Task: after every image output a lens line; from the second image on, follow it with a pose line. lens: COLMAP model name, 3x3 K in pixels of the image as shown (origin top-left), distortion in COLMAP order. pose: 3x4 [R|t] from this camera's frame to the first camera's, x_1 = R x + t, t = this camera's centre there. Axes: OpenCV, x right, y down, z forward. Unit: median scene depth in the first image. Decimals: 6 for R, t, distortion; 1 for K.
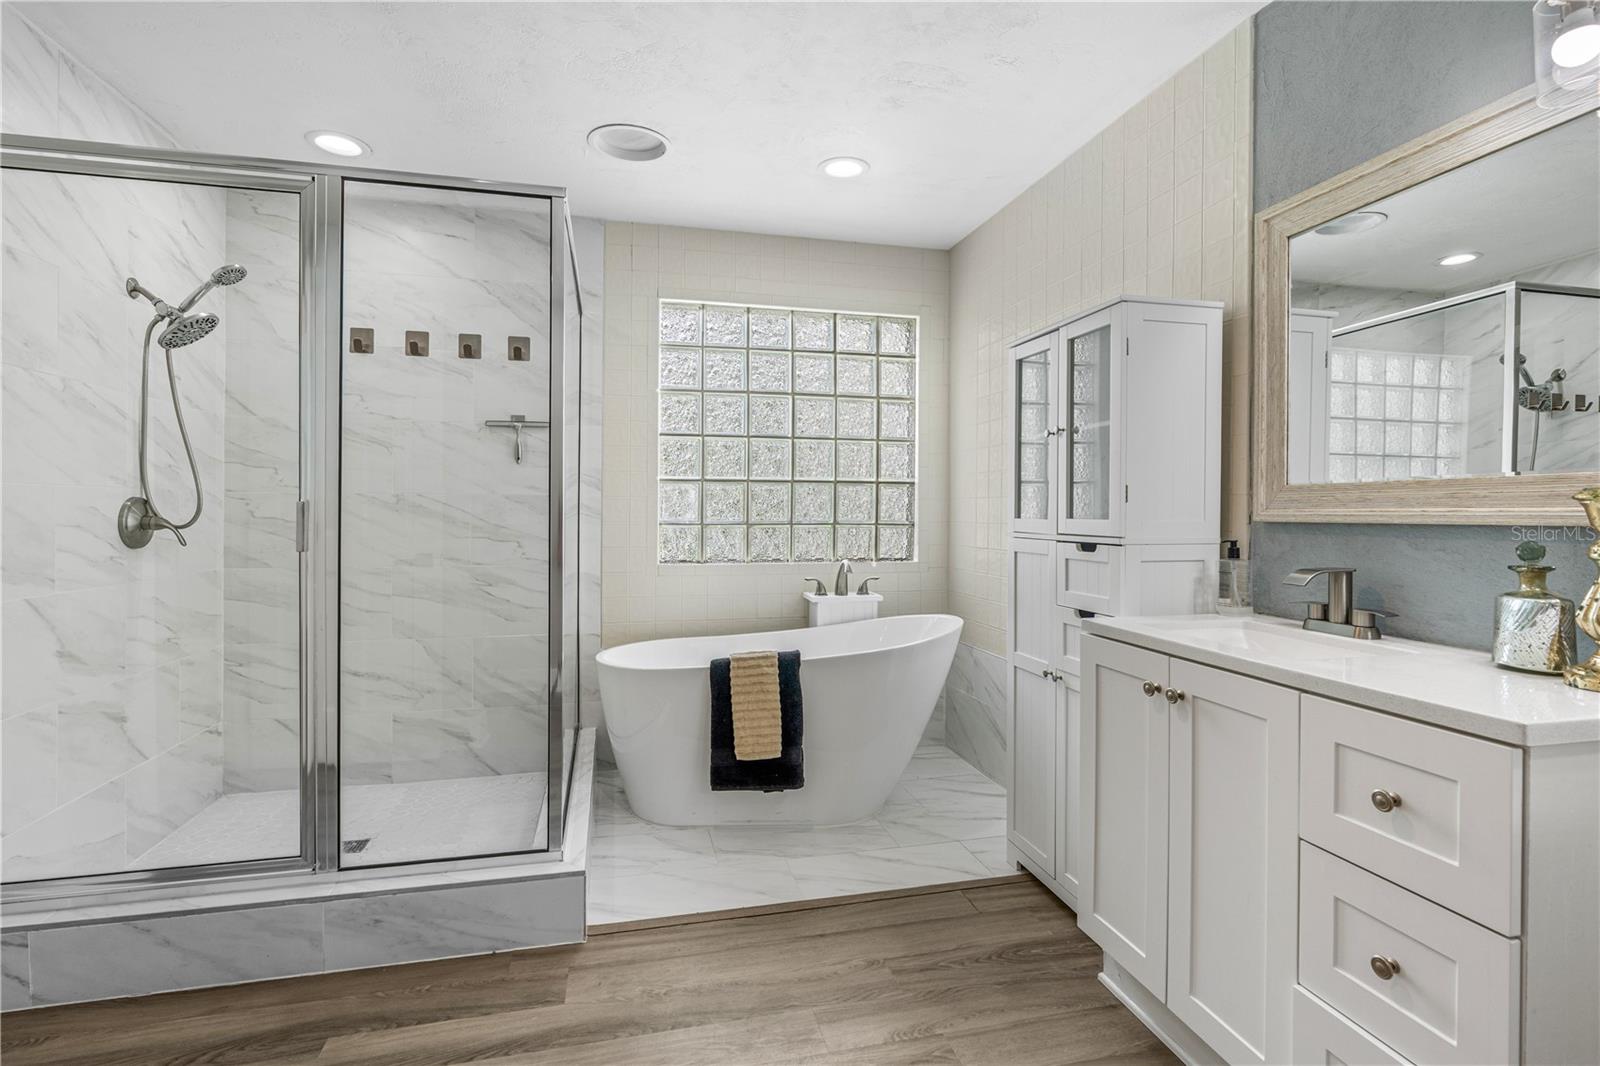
lens RADIAL K [[753.9, 0, 798.4], [0, 753.9, 513.9], [0, 0, 1]] dist [-0.009561, 0.000677]
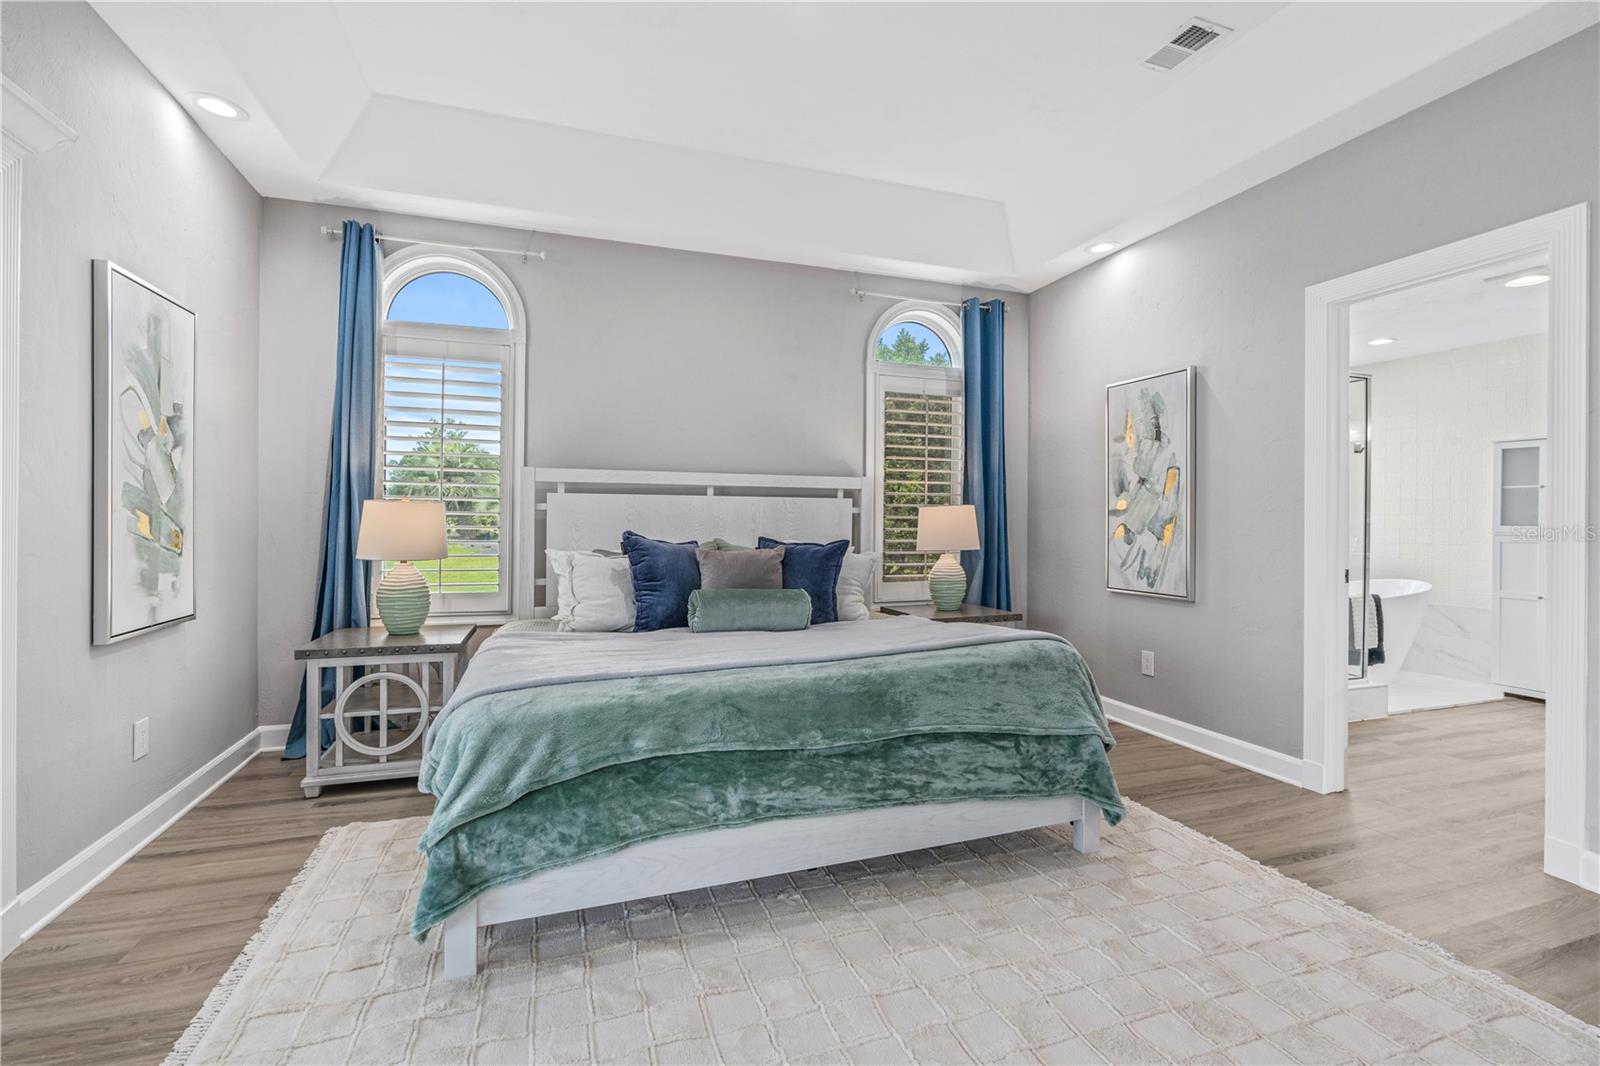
lens RADIAL K [[737.0, 0, 808.8], [0, 737.0, 515.4], [0, 0, 1]] dist [-0.004164, 0.000429]
pose [[0.994684, -0.000949, 0.102973, -1.983313], [0.001461, 0.999987, -0.004888, -0.017197], [-0.102967, 0.005013, 0.994672, -0.889050]]
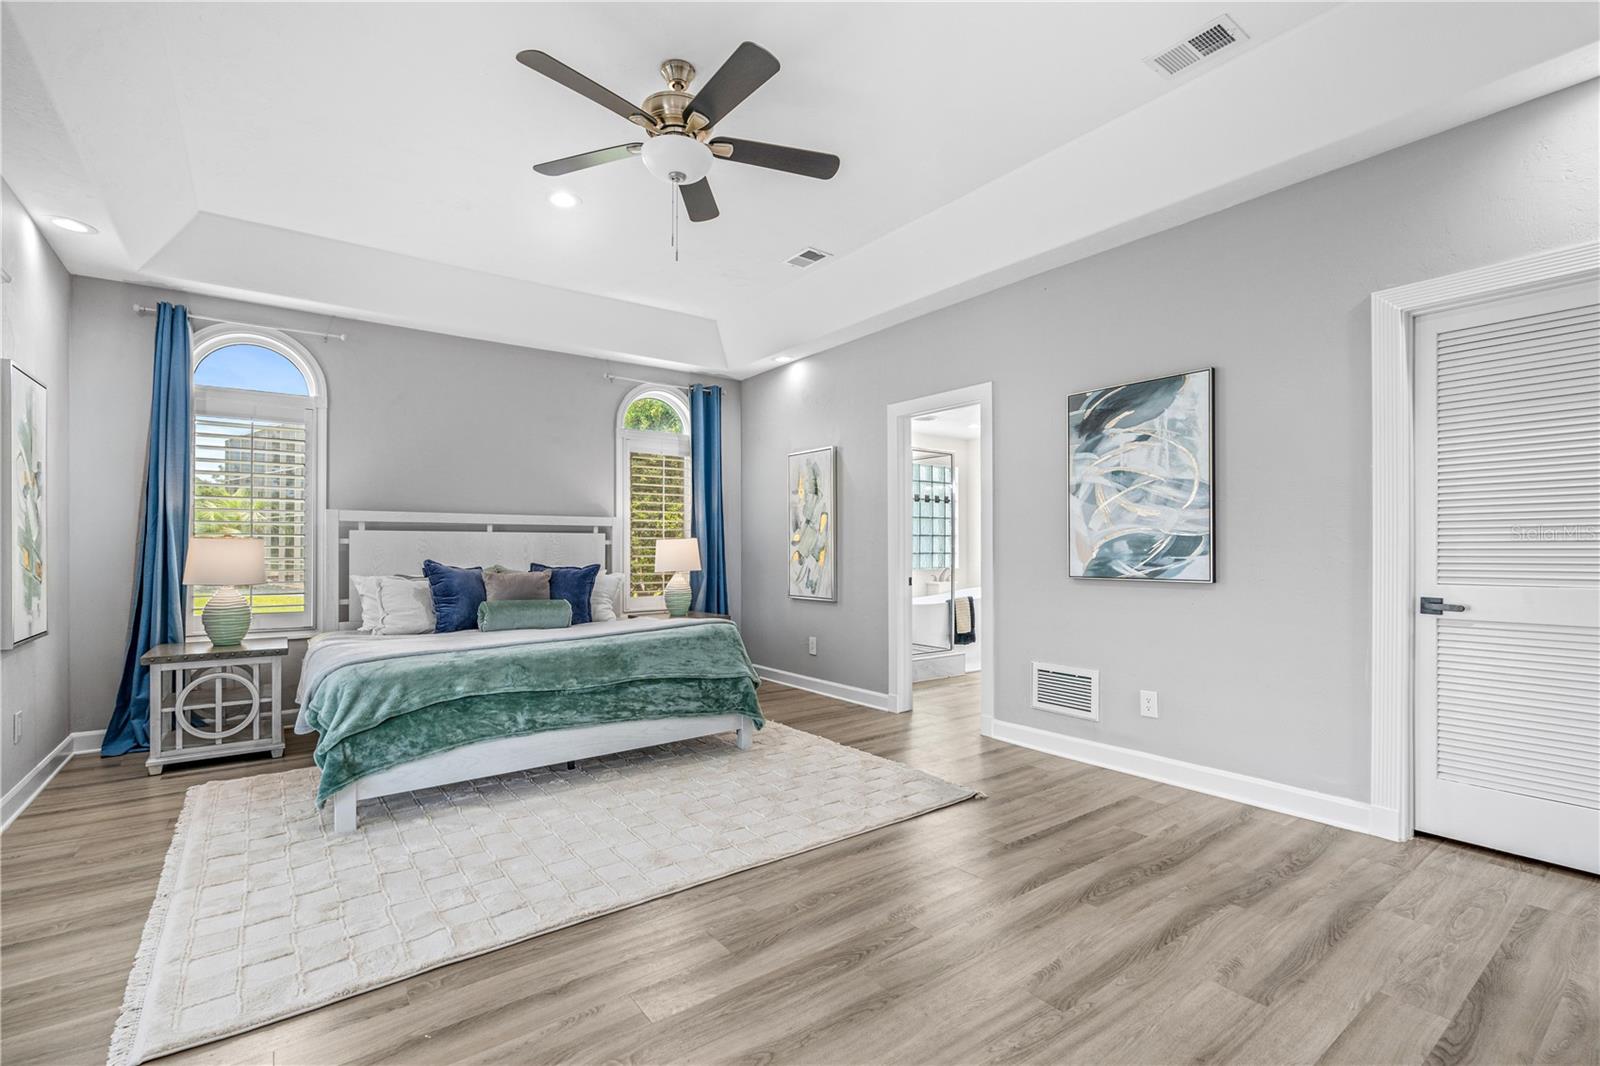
lens RADIAL K [[726.8, 0, 798.4], [0, 726.8, 542.9], [0, 0, 1]] dist [-0.000796, 0.000940]
pose [[0.920505, -0.006712, 0.390673, -2.038665], [0.009199, 0.999948, -0.004494, -0.020654], [-0.390622, 0.007731, 0.920519, -1.577218]]
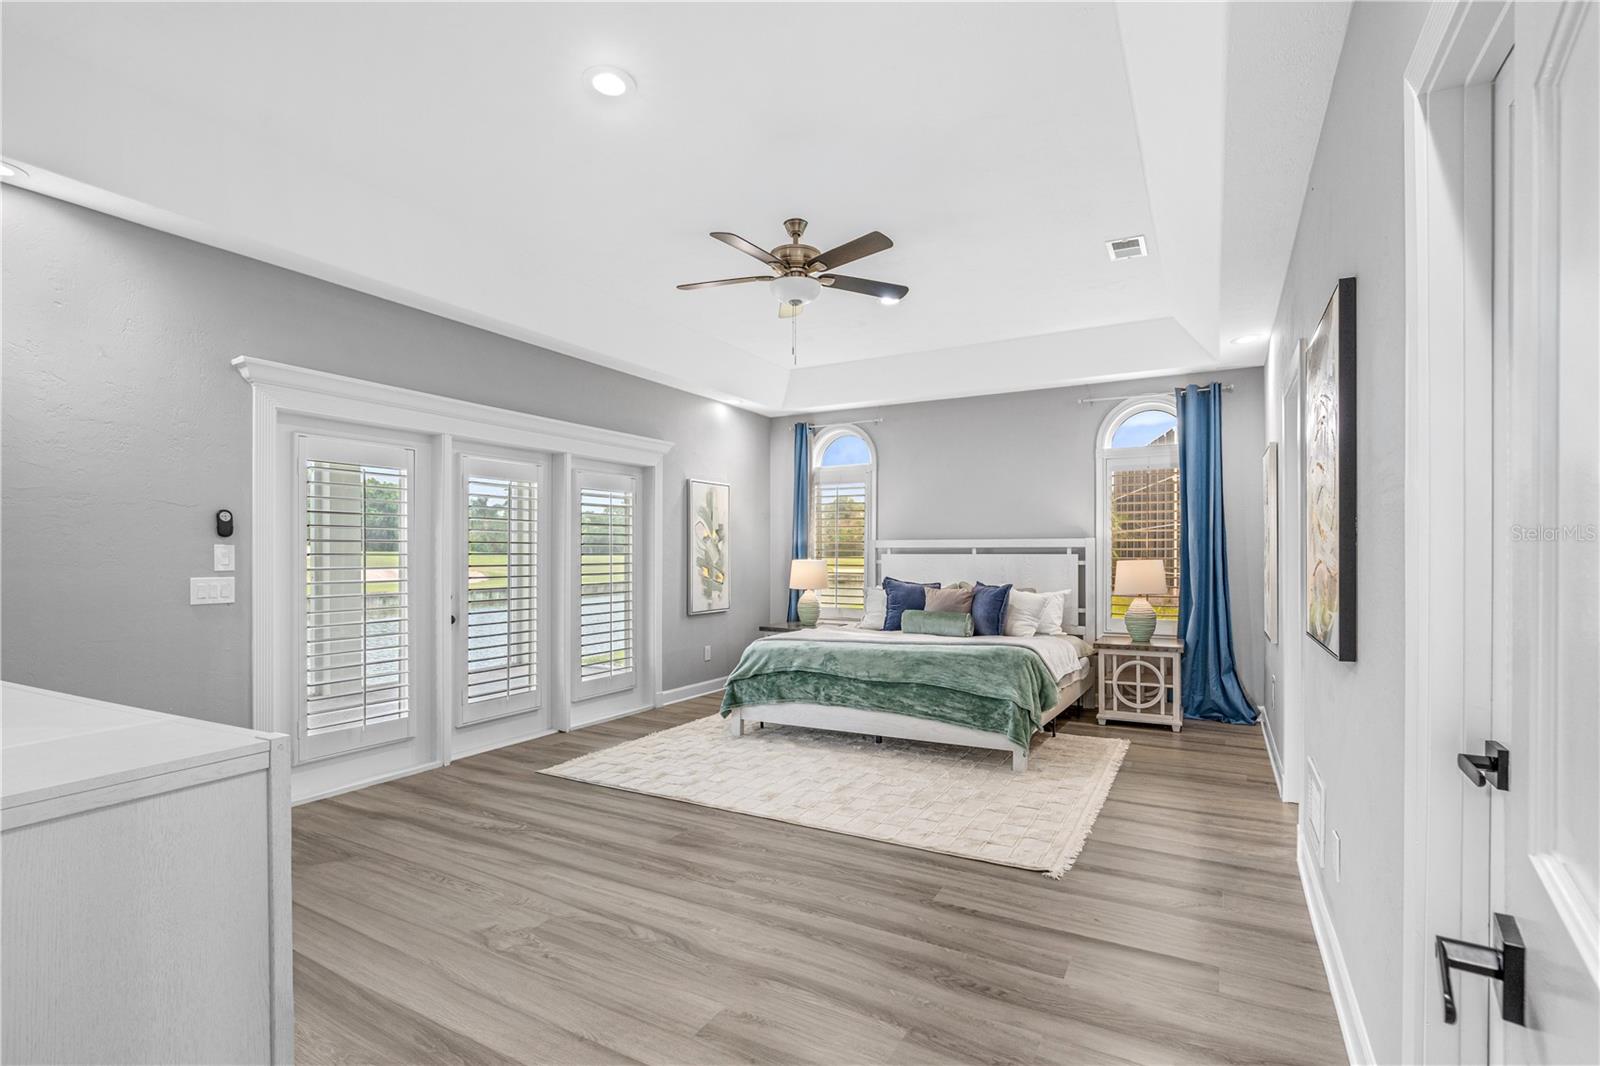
lens RADIAL K [[725.9, 0, 821.2], [0, 725.9, 562.1], [0, 0, 1]] dist [0.000739, 0.000155]
pose [[0.749626, 0.000078, -0.661861, -0.568900], [0.005725, 0.999962, 0.006602, -0.067584], [0.661836, -0.008738, 0.749597, -1.571302]]
